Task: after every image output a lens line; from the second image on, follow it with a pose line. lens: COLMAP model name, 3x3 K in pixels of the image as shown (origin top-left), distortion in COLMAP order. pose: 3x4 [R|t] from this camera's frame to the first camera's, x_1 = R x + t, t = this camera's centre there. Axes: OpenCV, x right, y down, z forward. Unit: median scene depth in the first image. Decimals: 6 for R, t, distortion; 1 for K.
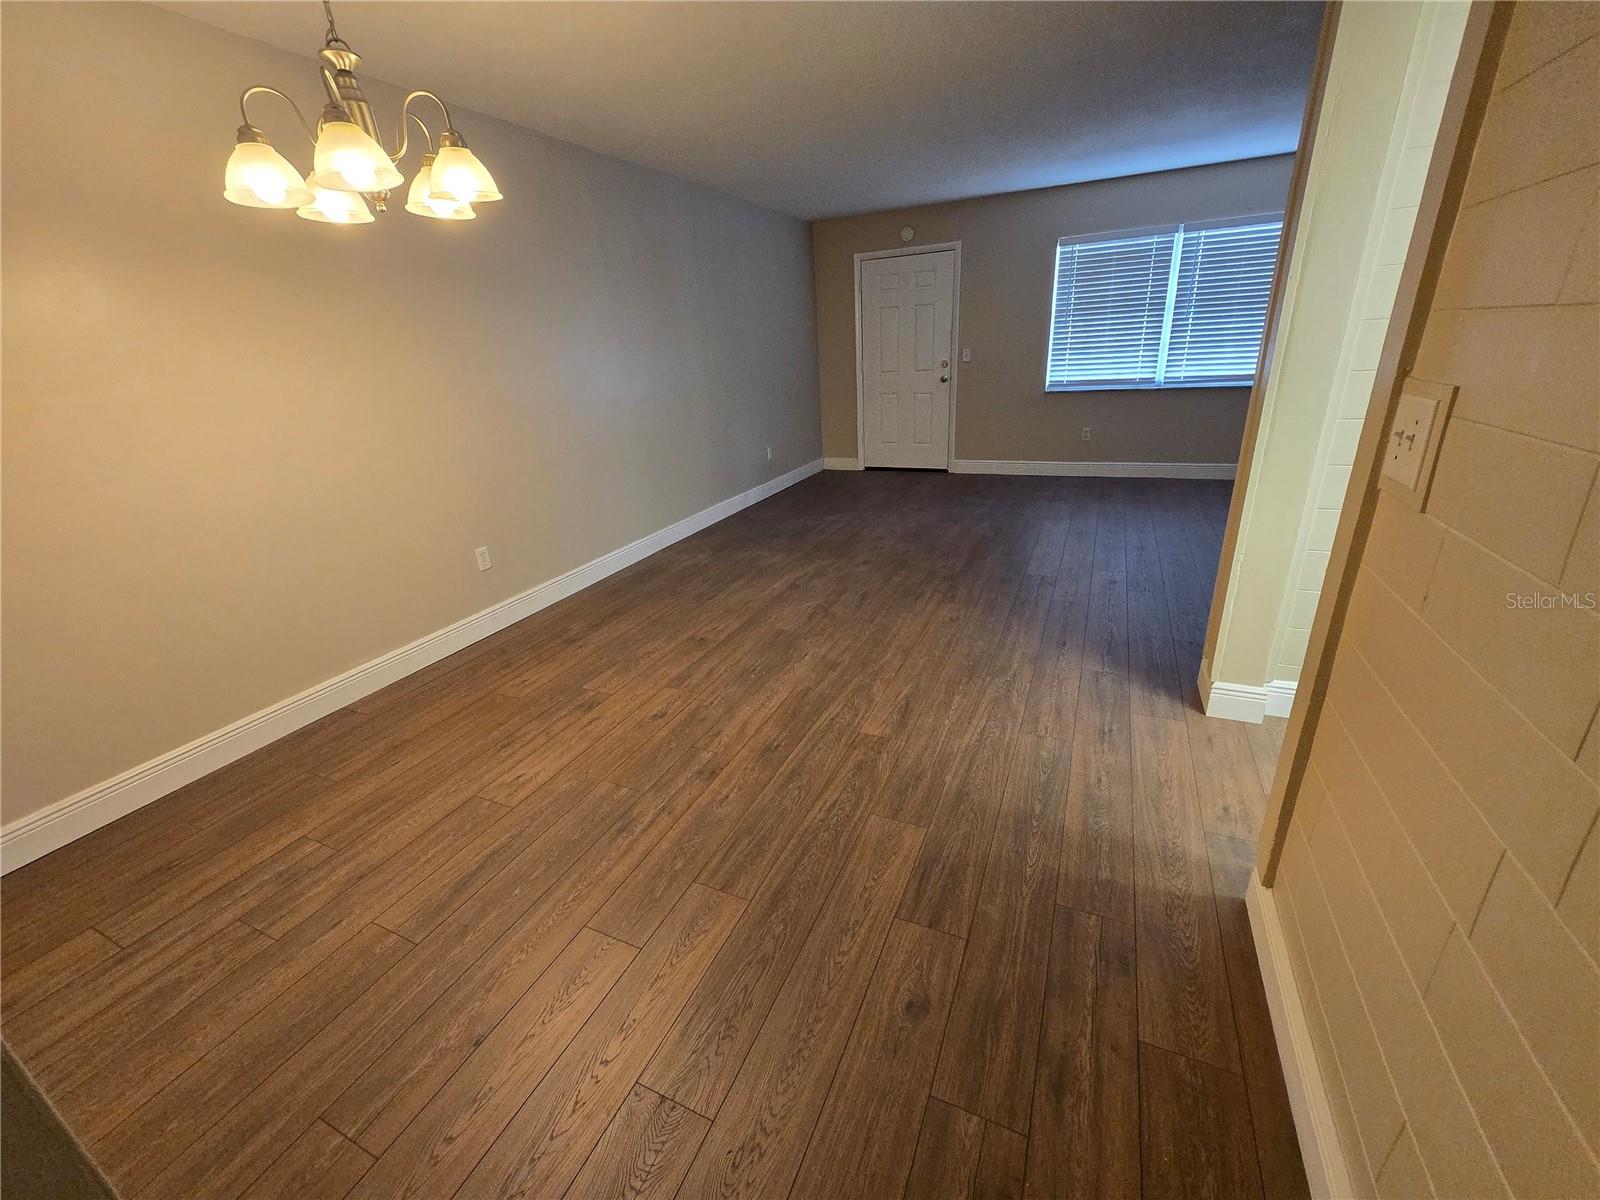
lens RADIAL K [[646.7, 0, 795.4], [0, 646.7, 597.9], [0, 0, 1]] dist [0.000316, 0.000116]
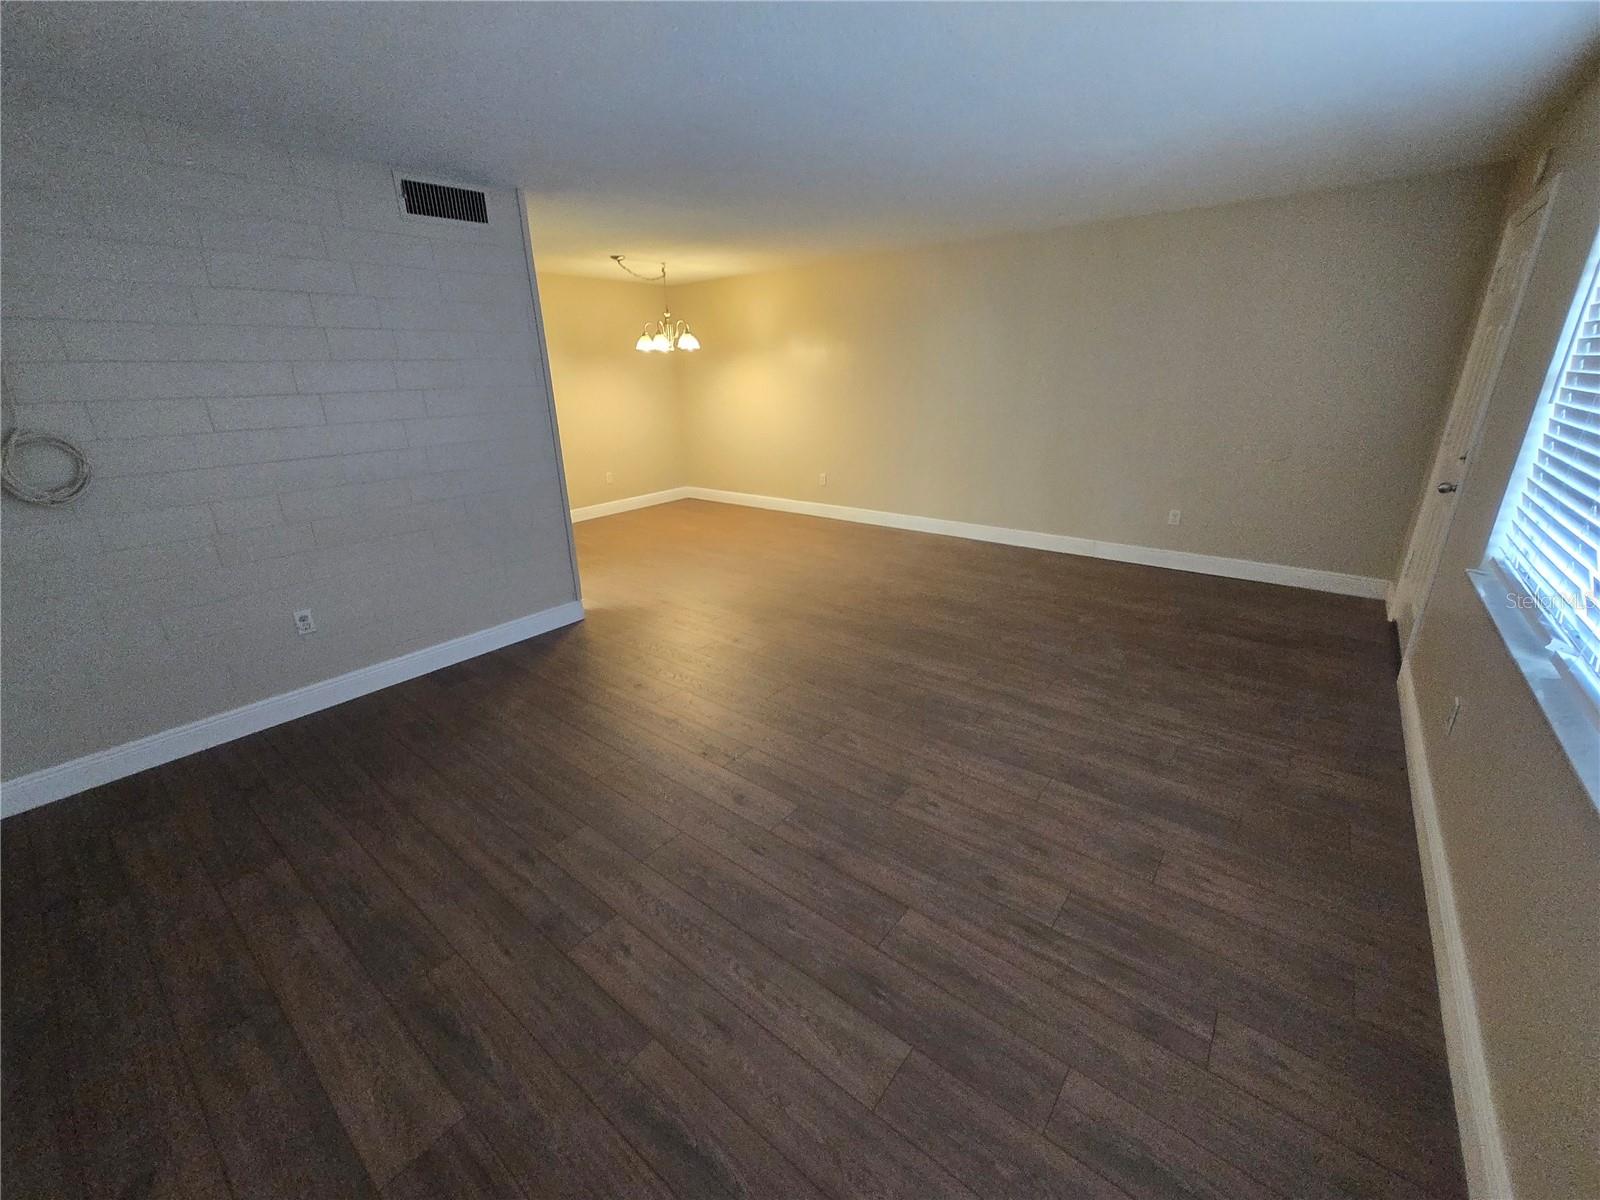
lens RADIAL K [[646.7, 0, 795.4], [0, 646.7, 597.9], [0, 0, 1]] dist [0.000316, 0.000116]
pose [[-0.241719, 0.385224, -0.890603, 0.948830], [-0.315995, 0.836540, 0.447603, -0.404068], [0.917453, 0.389620, -0.080479, 0.780553]]
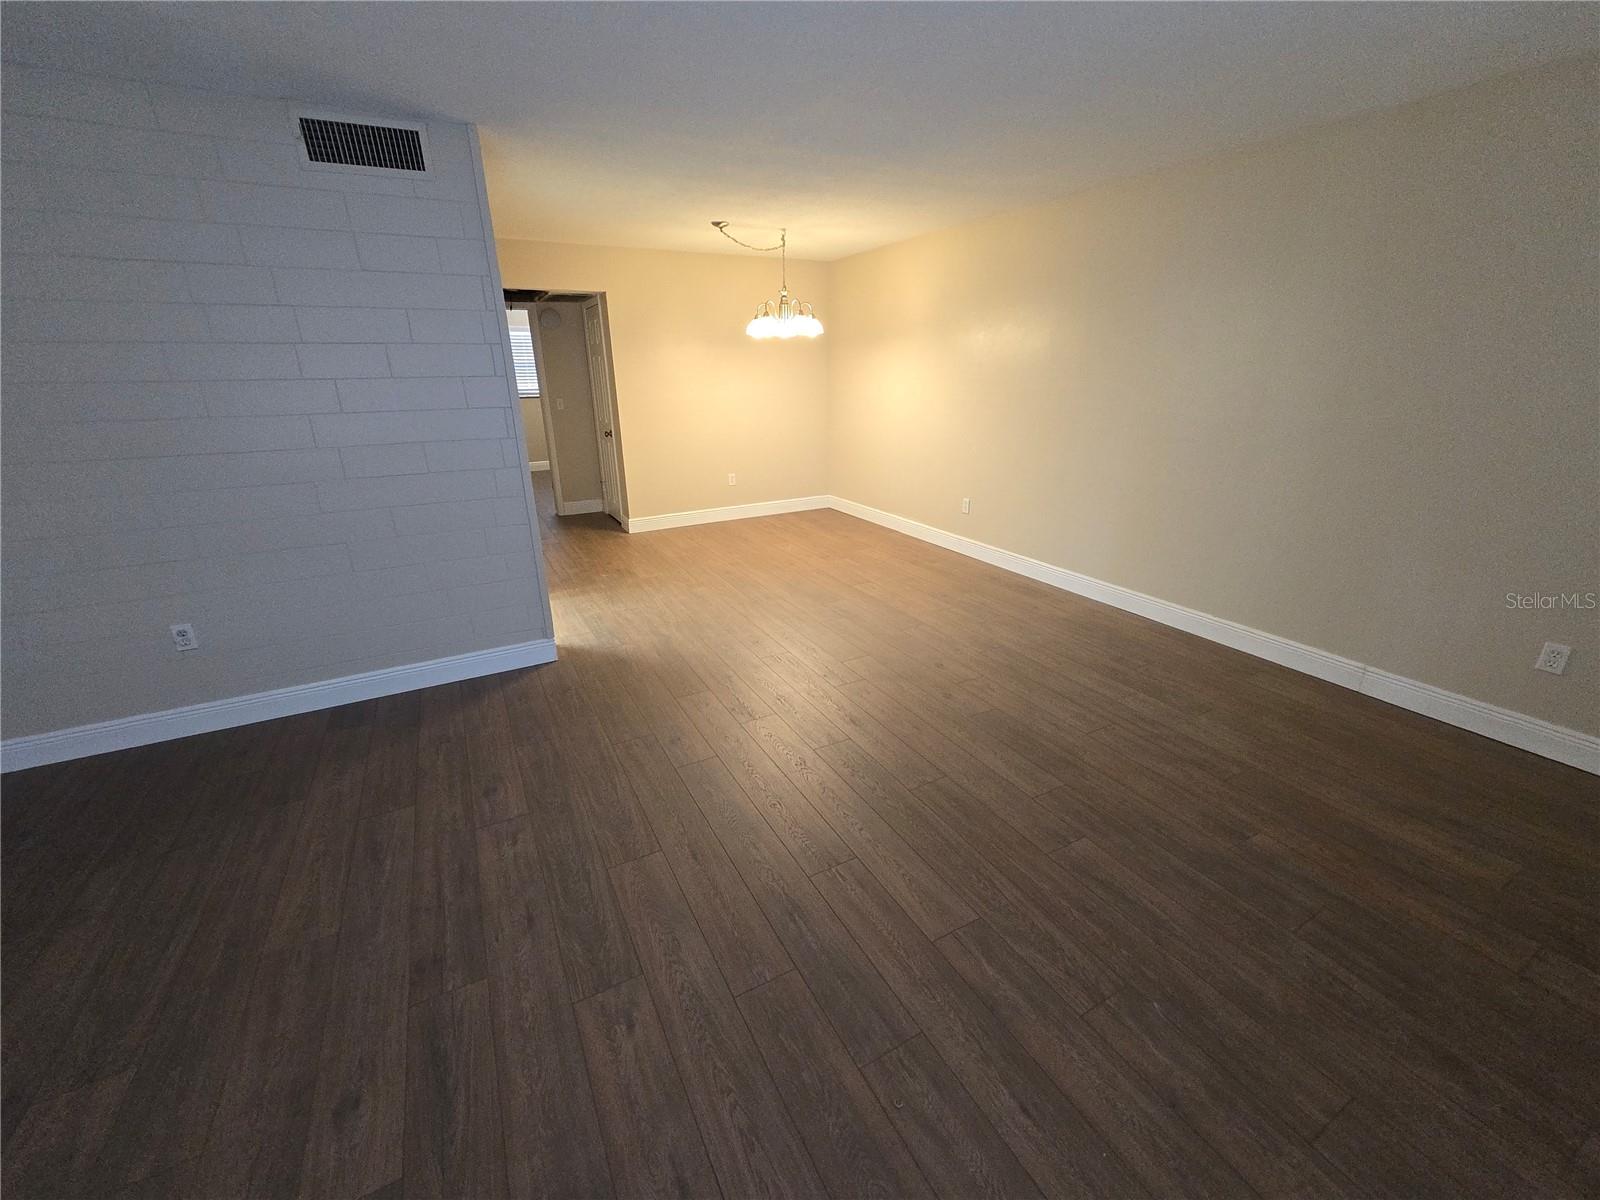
lens RADIAL K [[651.0, 0, 801.7], [0, 651.0, 590.6], [0, 0, 1]] dist [0.002645, 0.000415]
pose [[-0.597481, 0.325221, -0.732972, 0.618089], [-0.247057, 0.794941, 0.554105, -0.426250], [0.762876, 0.512153, -0.394614, 0.901037]]
